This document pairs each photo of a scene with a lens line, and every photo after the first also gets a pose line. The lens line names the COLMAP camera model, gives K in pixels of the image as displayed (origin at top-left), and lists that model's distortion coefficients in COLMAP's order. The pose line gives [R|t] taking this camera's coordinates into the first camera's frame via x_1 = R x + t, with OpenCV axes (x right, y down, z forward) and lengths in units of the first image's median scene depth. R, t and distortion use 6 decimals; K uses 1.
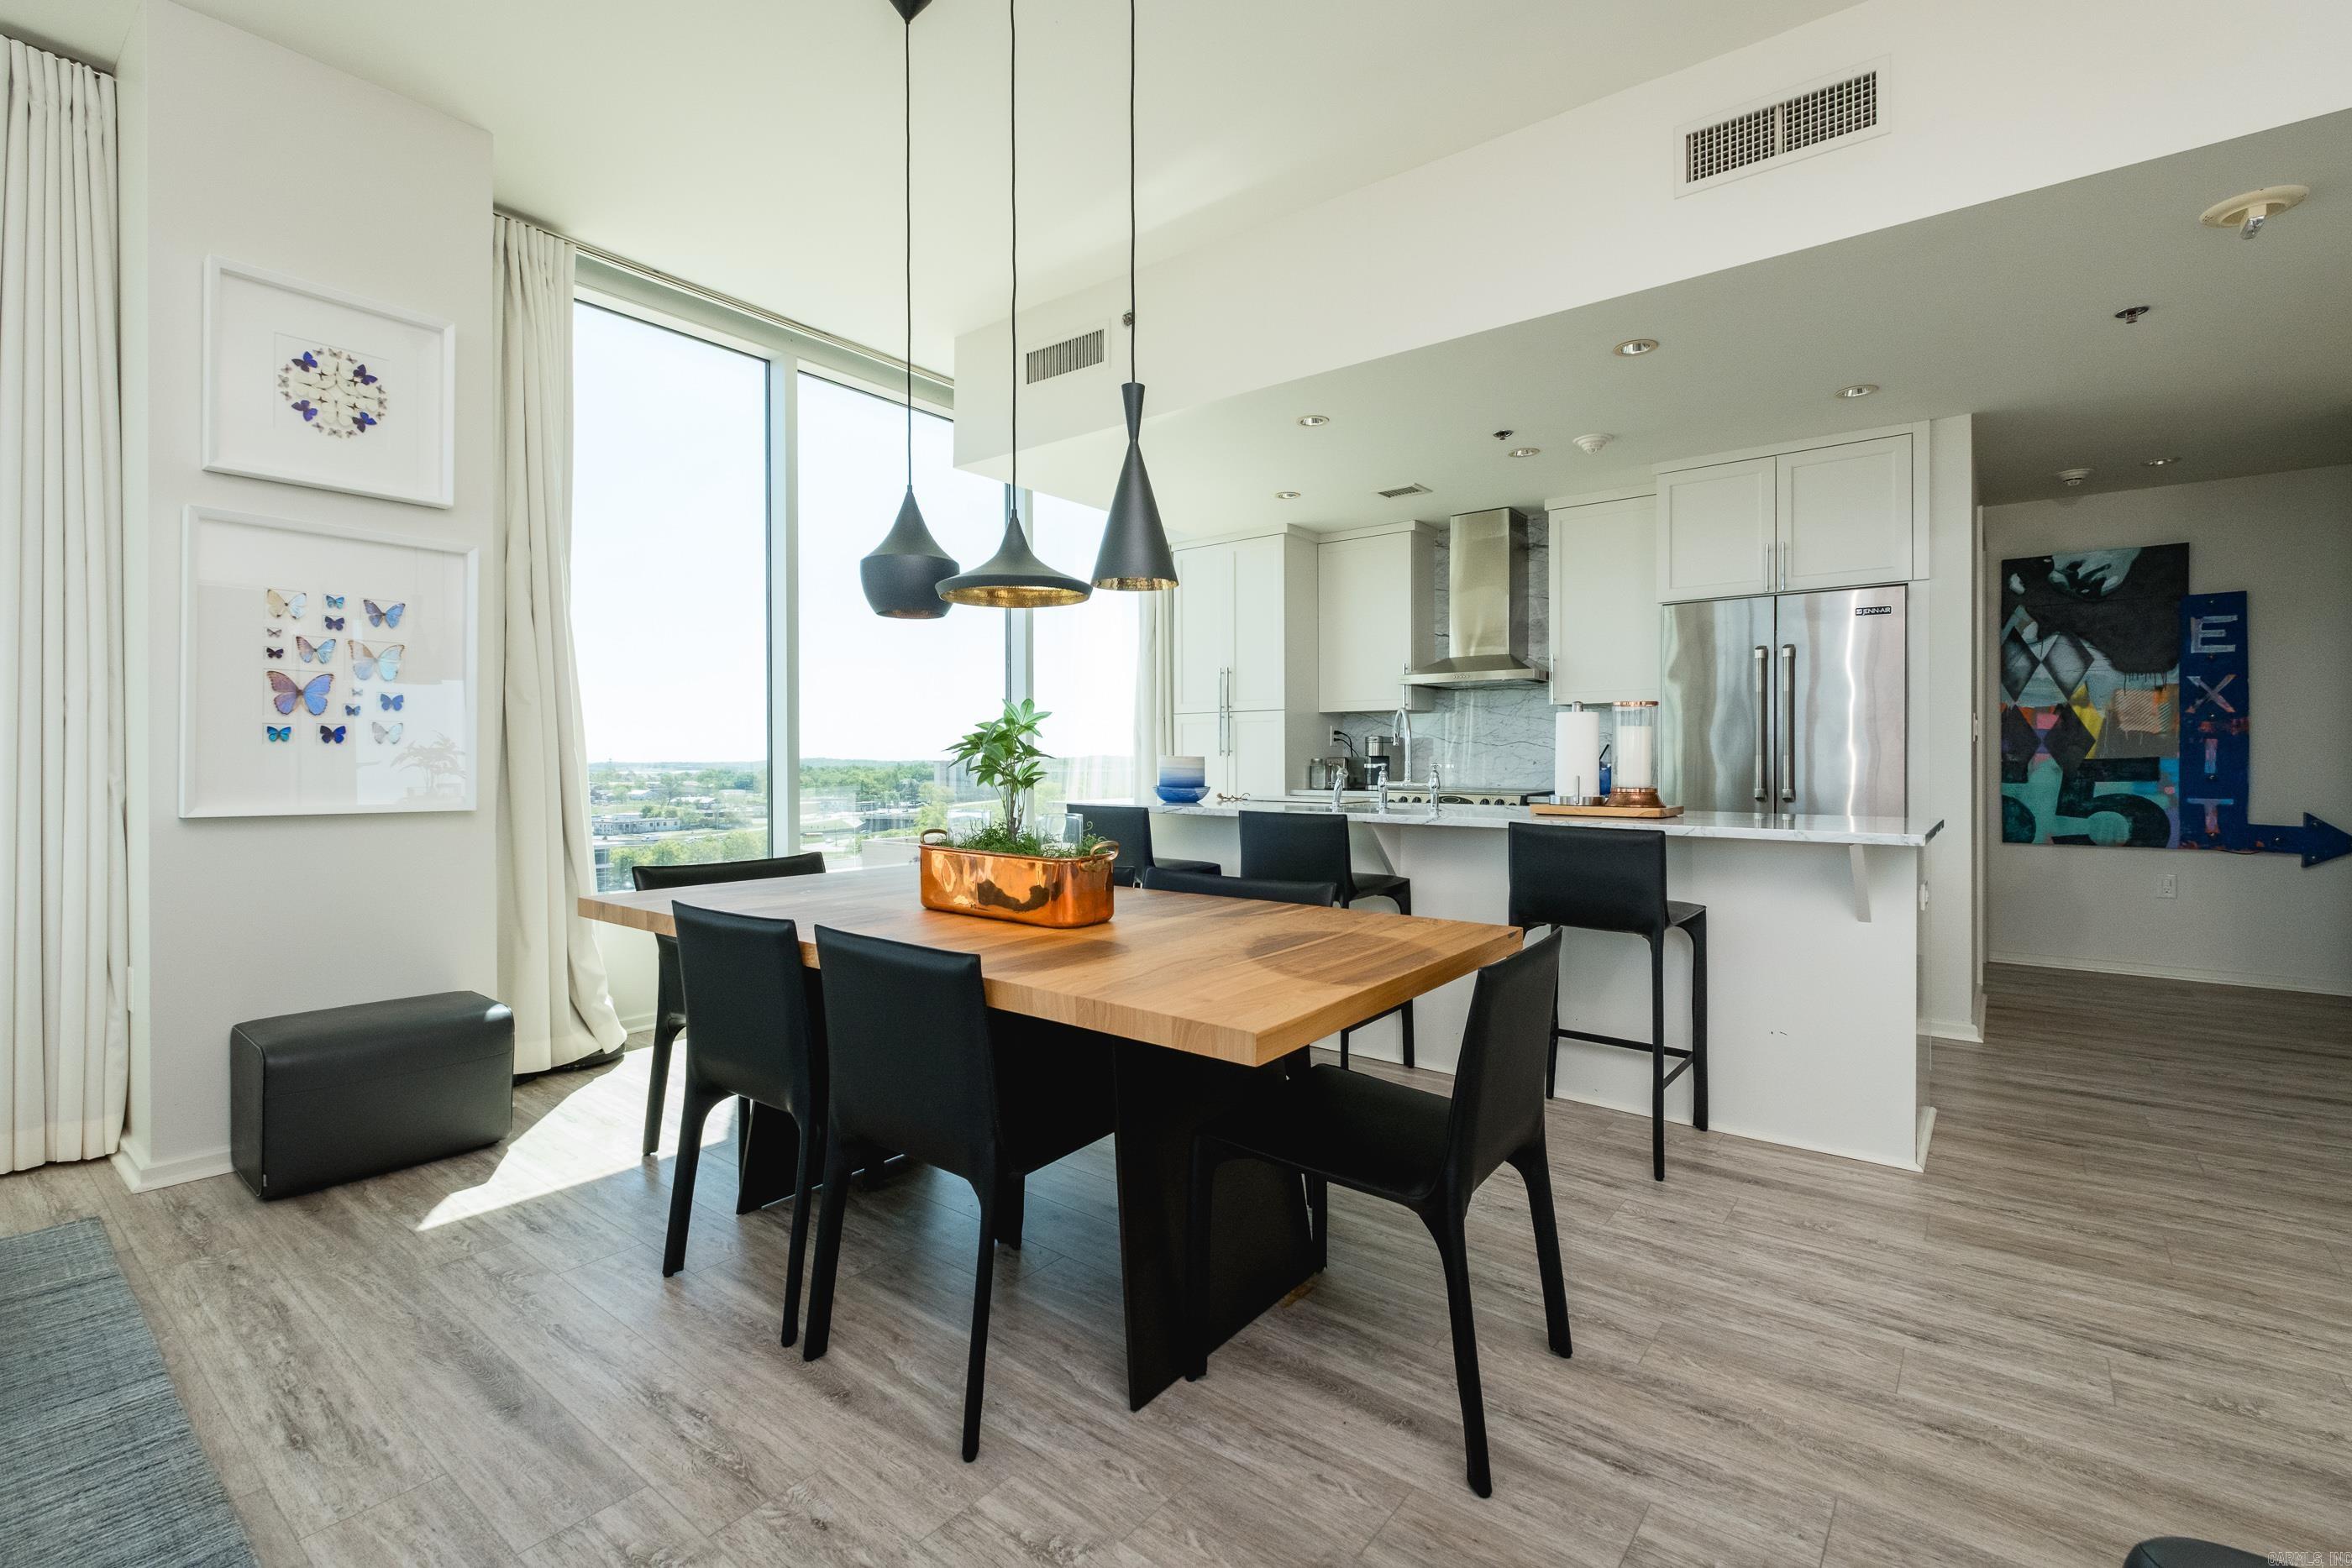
lens RADIAL K [[1034.9, 0, 1214.9], [0, 1034.9, 761.8], [0, 0, 1]] dist [-0.003143, -0.000624]
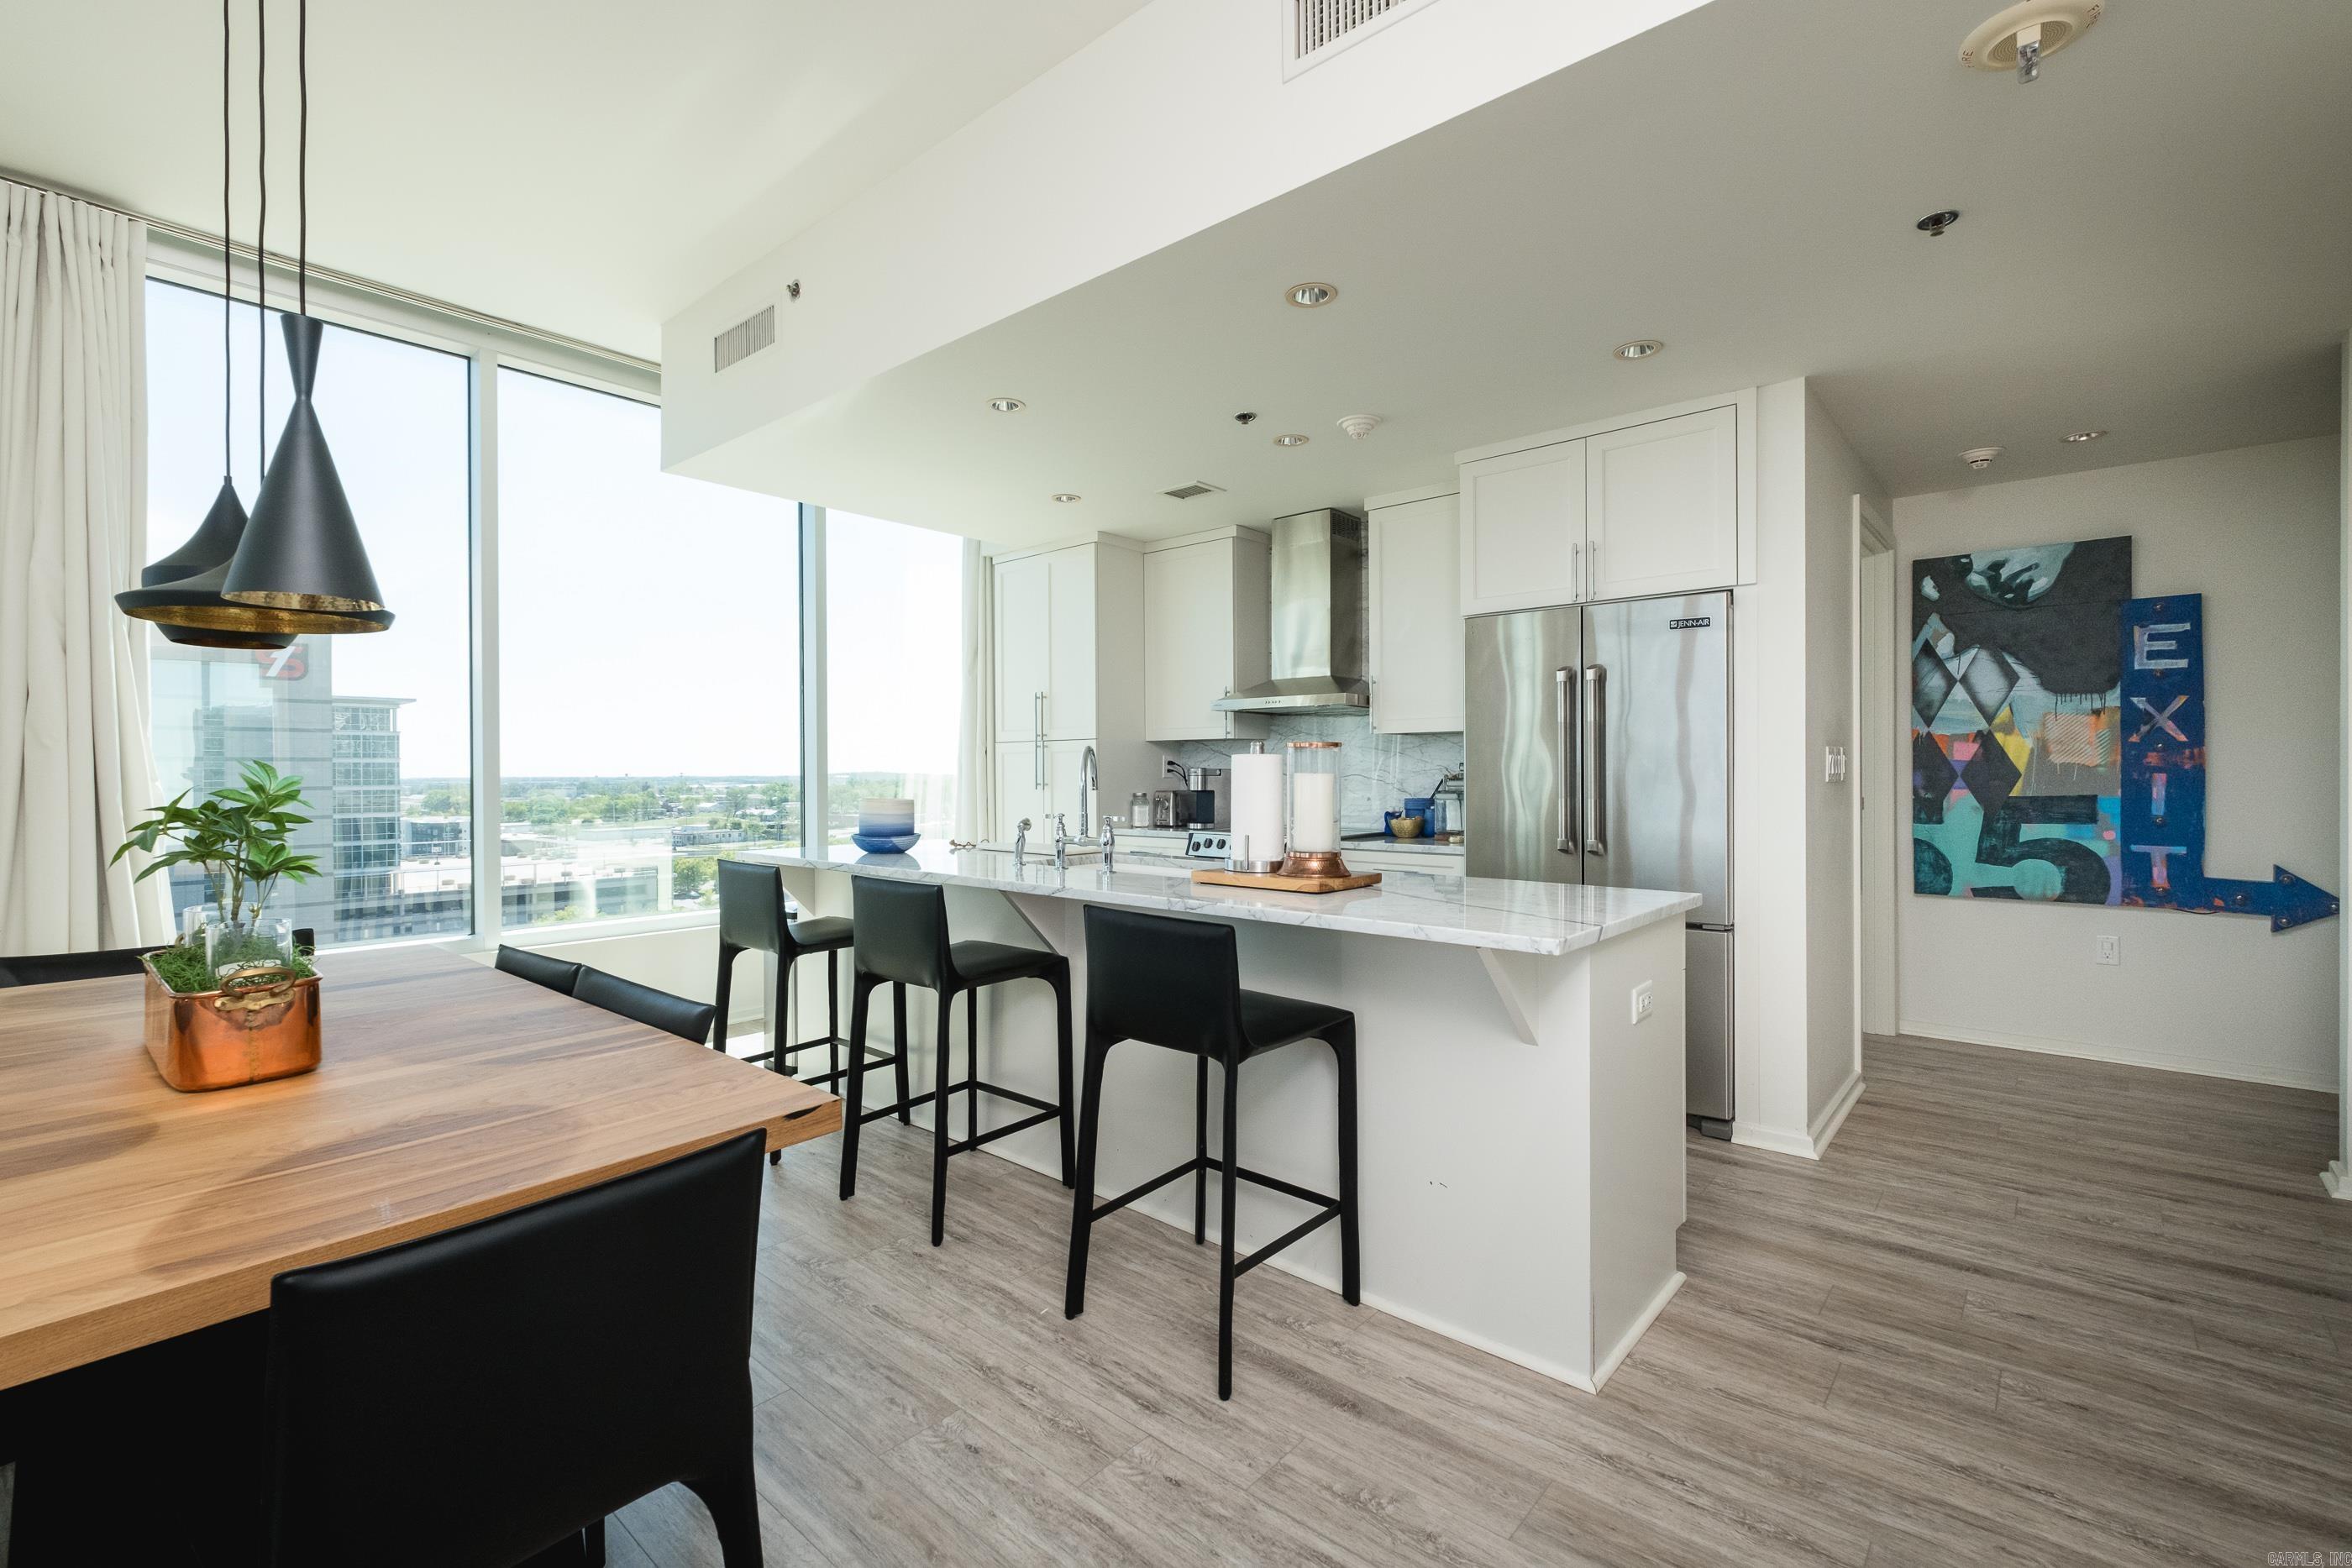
lens RADIAL K [[1023.2, 0, 1200.9], [0, 1023.2, 776.6], [0, 0, 1]] dist [0.000181, -0.000272]
pose [[0.998646, -0.002207, -0.051981, 0.244732], [0.002271, 0.999997, 0.001176, -0.022546], [0.051978, -0.001292, 0.998647, 0.144531]]
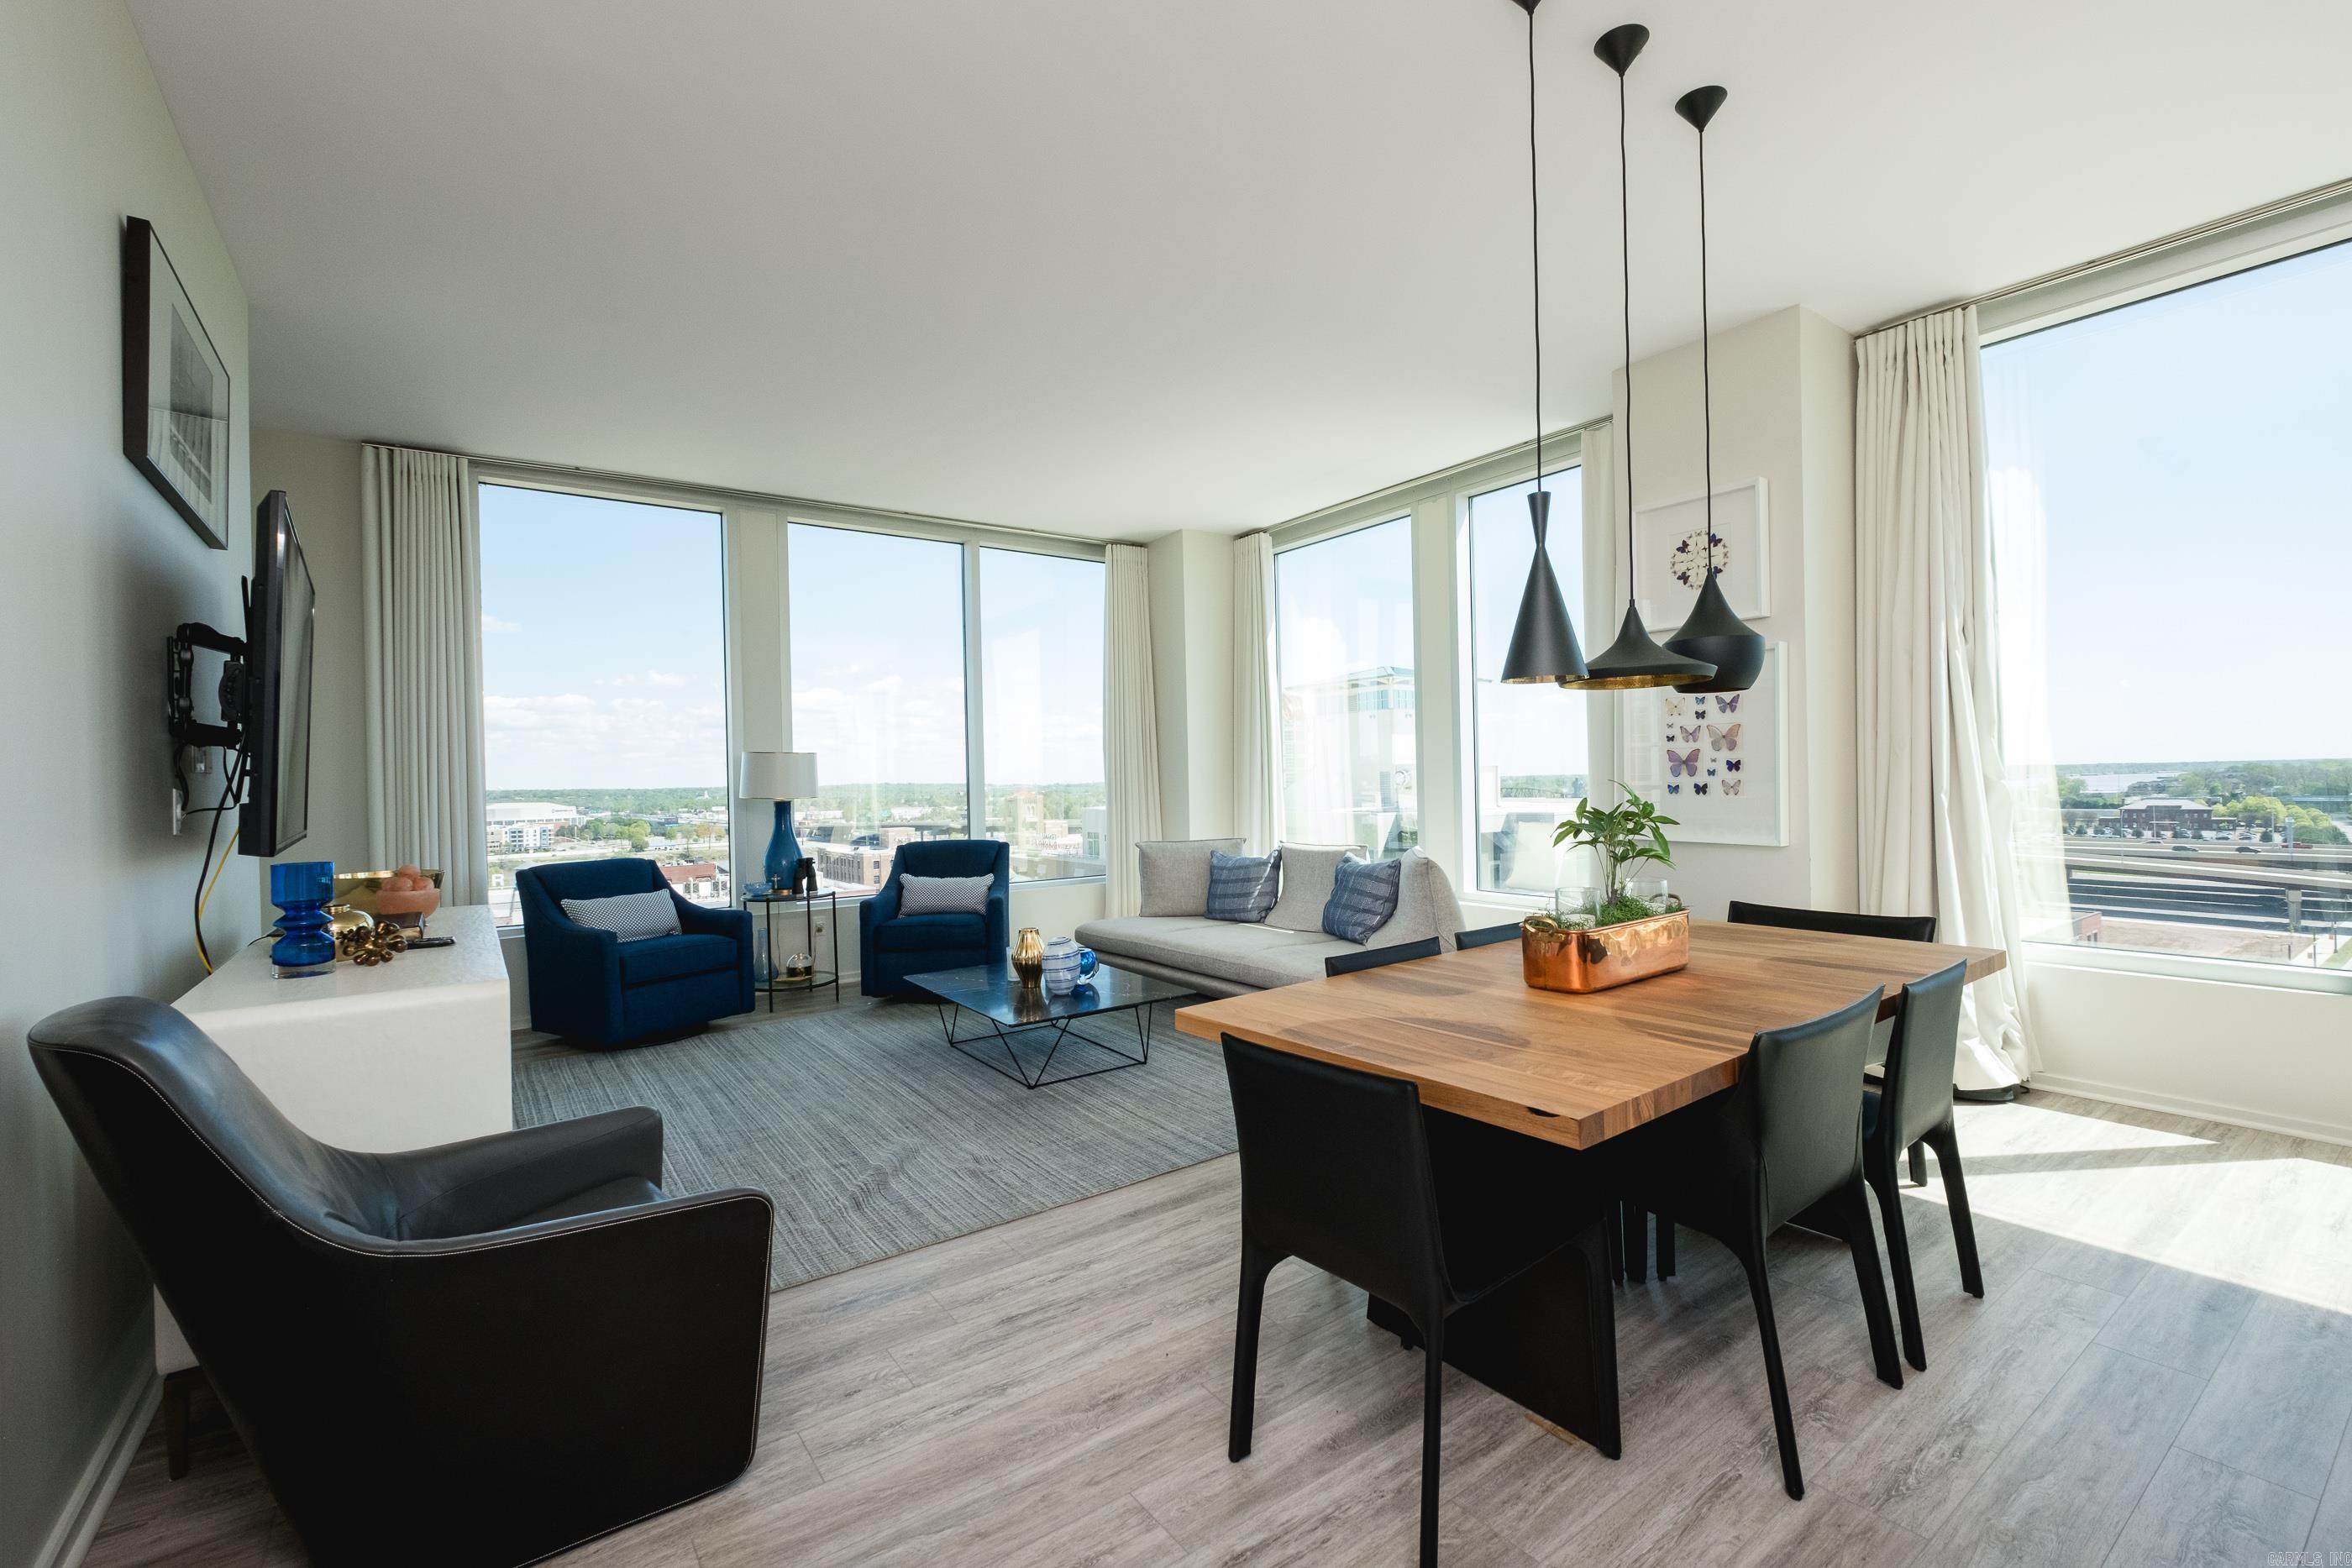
lens RADIAL K [[1013.2, 0, 1186.3], [0, 1013.2, 787.0], [0, 0, 1]] dist [0.001395, -0.000331]
pose [[-0.280906, 0.015325, -0.959613, 0.446678], [0.019747, 0.999753, 0.010185, -0.034500], [0.959532, -0.016088, -0.281140, 0.405195]]
